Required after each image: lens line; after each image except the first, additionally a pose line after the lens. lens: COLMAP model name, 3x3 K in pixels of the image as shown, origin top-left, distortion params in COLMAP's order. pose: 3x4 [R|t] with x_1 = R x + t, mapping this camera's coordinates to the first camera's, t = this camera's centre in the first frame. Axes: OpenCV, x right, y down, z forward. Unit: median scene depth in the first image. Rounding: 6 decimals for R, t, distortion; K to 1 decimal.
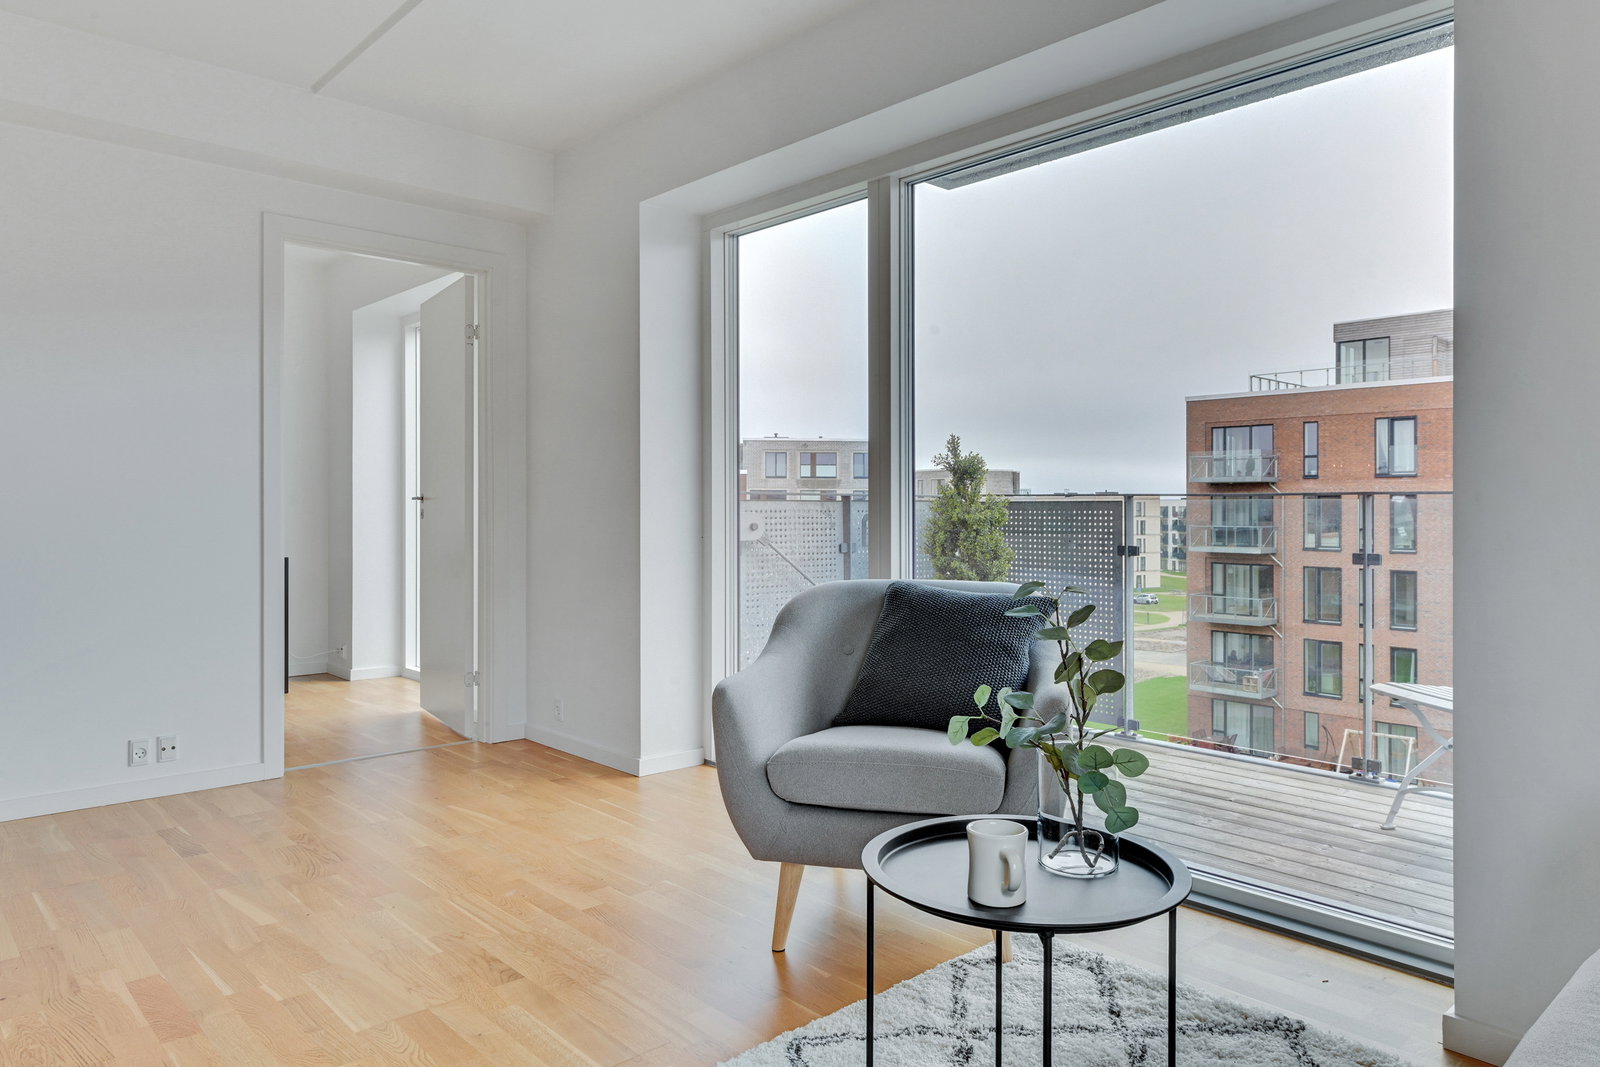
lens RADIAL K [[1057.6, 0, 798.1], [0, 1057.6, 495.8], [0, 0, 1]] dist [0.031404, -0.000234]
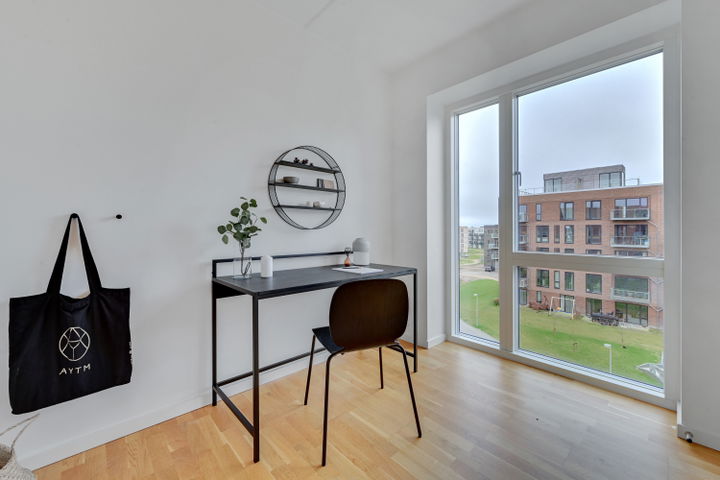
lens RADIAL K [[291.6, 0, 362.4], [0, 291.6, 231.2], [0, 0, 1]] dist [-0.001922, -0.000230]
pose [[0.999688, -0.001416, 0.024951, -0.092821], [0.001011, 0.999868, 0.016211, 0.000770], [-0.024971, -0.016181, 0.999557, 0.115099]]
